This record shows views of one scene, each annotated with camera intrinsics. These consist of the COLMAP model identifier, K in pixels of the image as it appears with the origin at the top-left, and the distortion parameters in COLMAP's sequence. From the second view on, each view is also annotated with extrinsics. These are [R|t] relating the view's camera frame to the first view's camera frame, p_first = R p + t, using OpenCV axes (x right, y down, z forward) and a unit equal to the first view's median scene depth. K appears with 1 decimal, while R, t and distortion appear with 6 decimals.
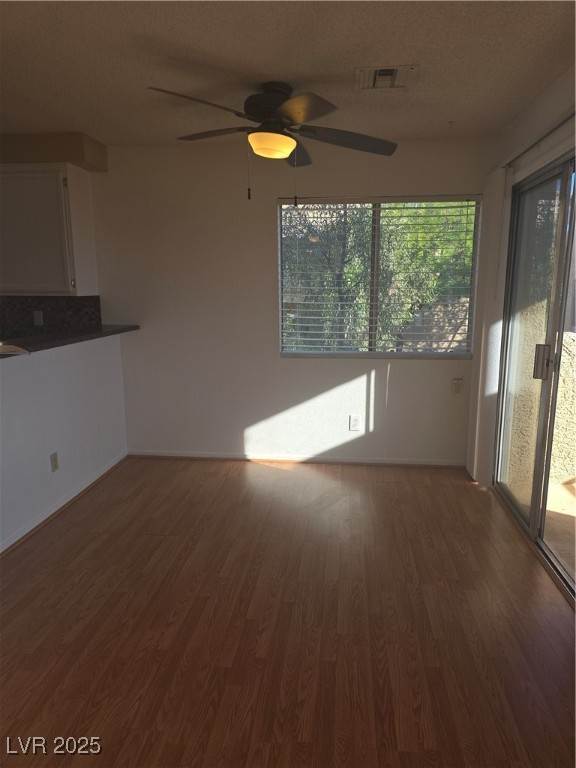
lens RADIAL K [[517.2, 0, 297.0], [0, 517.2, 380.7], [0, 0, 1]] dist [0.081530, -0.087541]
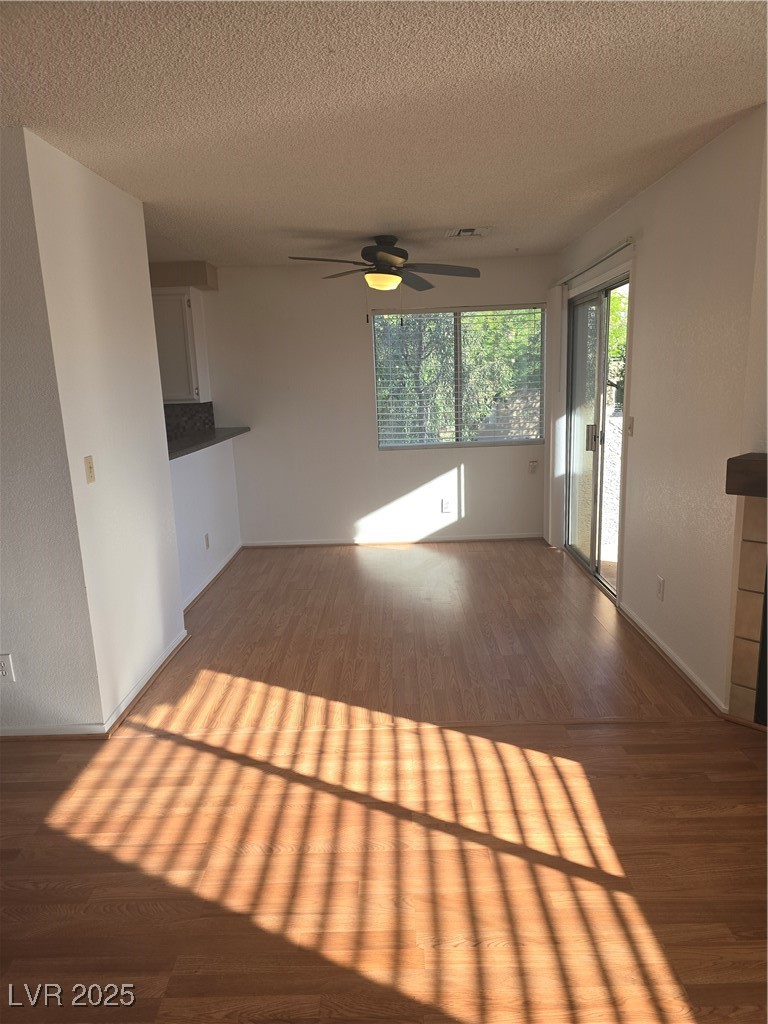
lens RADIAL K [[681.1, 0, 390.6], [0, 681.1, 513.9], [0, 0, 1]] dist [0.088352, -0.091864]
pose [[0.995728, -0.051129, 0.076889, -0.134905], [0.049972, 0.998608, 0.016901, 0.073012], [-0.077646, -0.012987, 0.996896, -0.508872]]
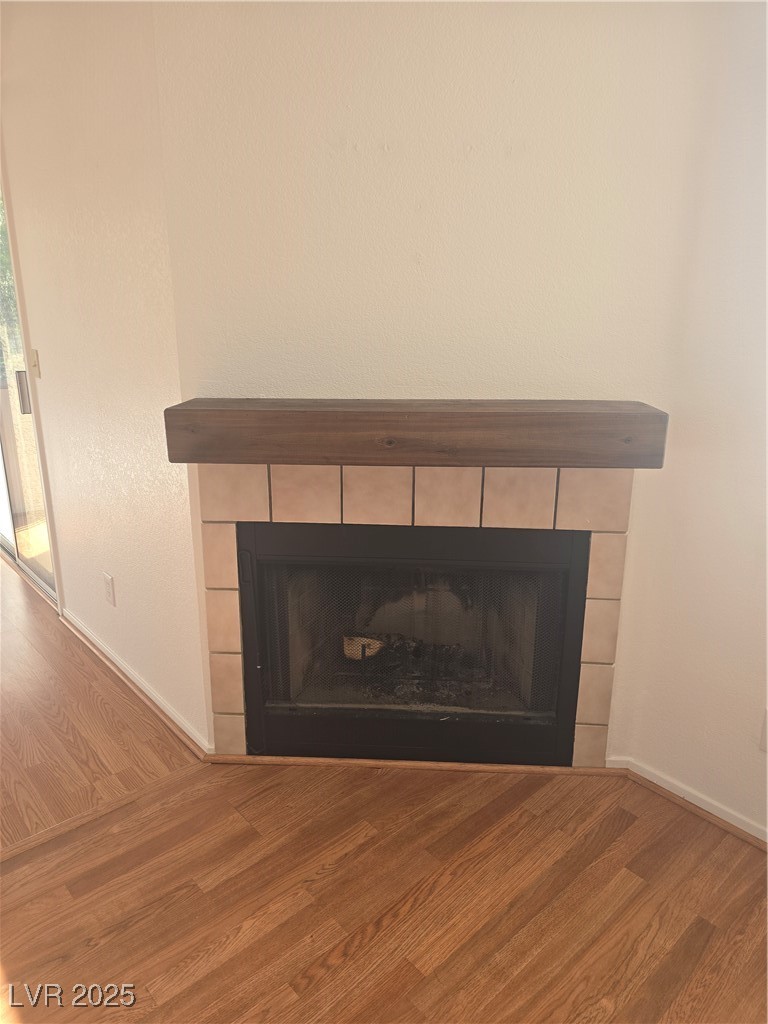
lens RADIAL K [[689.6, 0, 396.0], [0, 689.6, 507.6], [0, 0, 1]] dist [0.081530, -0.087541]
pose [[0.674484, -0.204226, 0.709481, 0.017299], [0.129436, 0.978806, 0.158700, 0.057639], [-0.726854, -0.015209, 0.686623, -0.277313]]
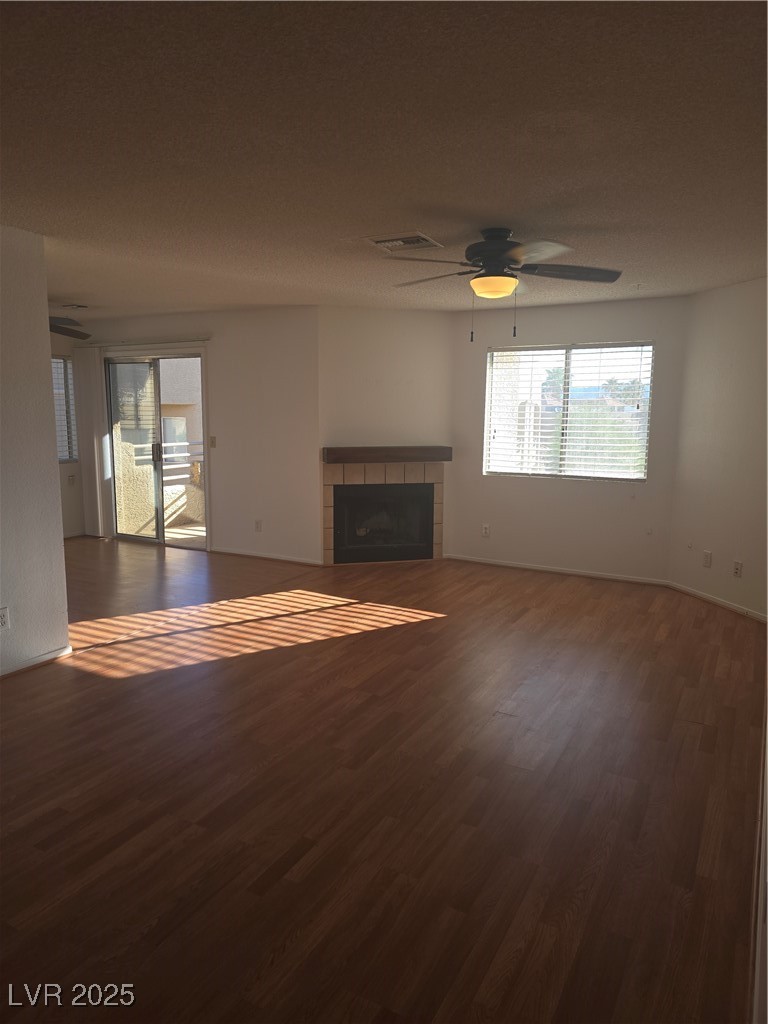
lens RADIAL K [[680.5, 0, 392.6], [0, 680.5, 503.6], [0, 0, 1]] dist [0.087122, -0.084976]
pose [[0.397828, -0.121961, 0.909318, -1.140863], [0.160524, 0.985089, 0.061894, 0.099225], [-0.903308, 0.121344, 0.411473, -0.640760]]
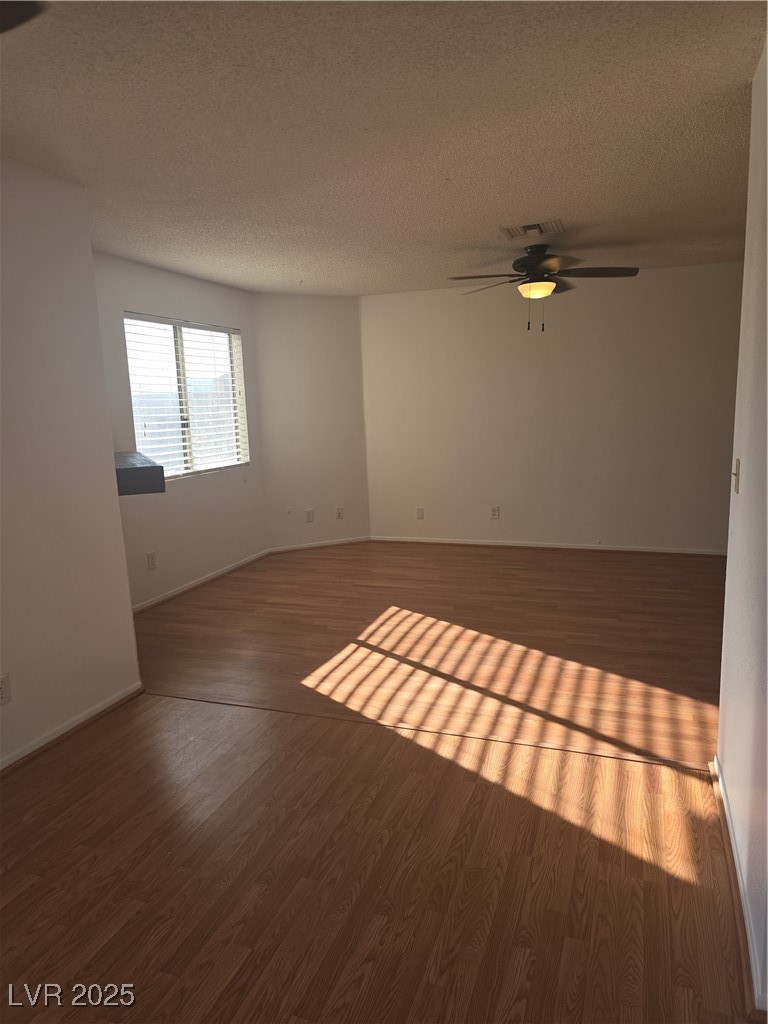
lens RADIAL K [[689.6, 0, 396.0], [0, 689.6, 507.6], [0, 0, 1]] dist [0.081530, -0.087541]
pose [[-0.970555, -0.006724, 0.240786, -0.264783], [0.075054, 0.941407, 0.328815, -0.172243], [-0.228889, 0.337205, -0.913183, 0.888090]]
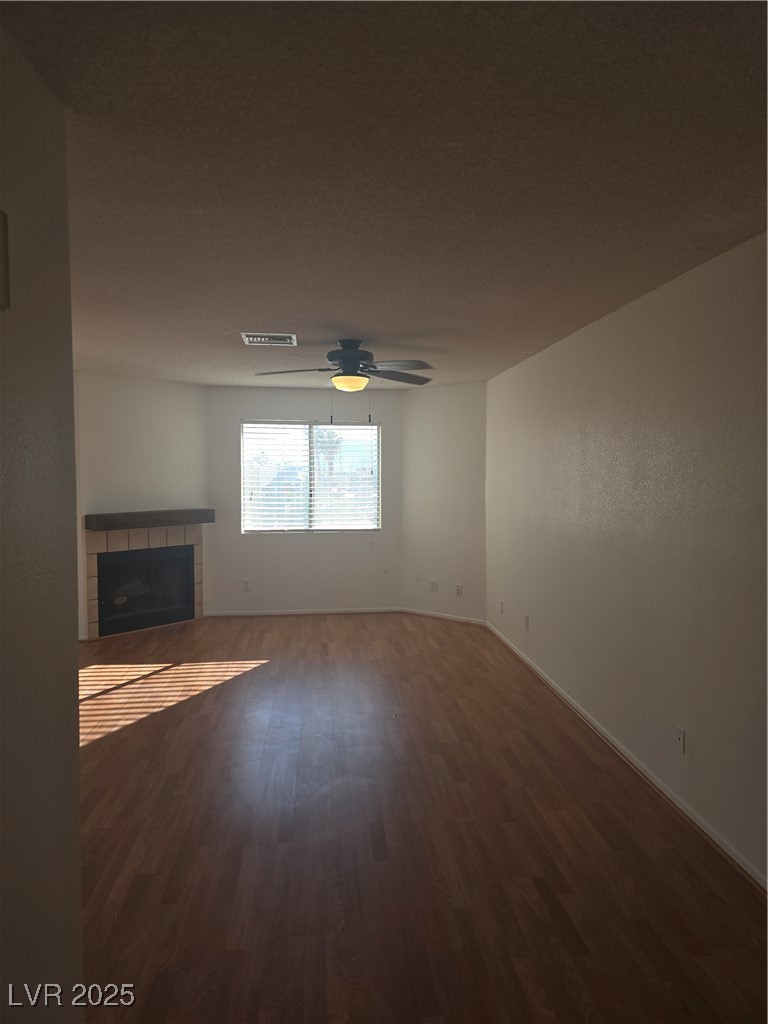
lens RADIAL K [[689.6, 0, 396.0], [0, 689.6, 507.6], [0, 0, 1]] dist [0.081530, -0.087541]
pose [[-0.200862, -0.054128, 0.978123, -1.409097], [0.178688, 0.979697, 0.090909, 0.006519], [-0.963185, 0.193039, -0.187112, -0.226889]]
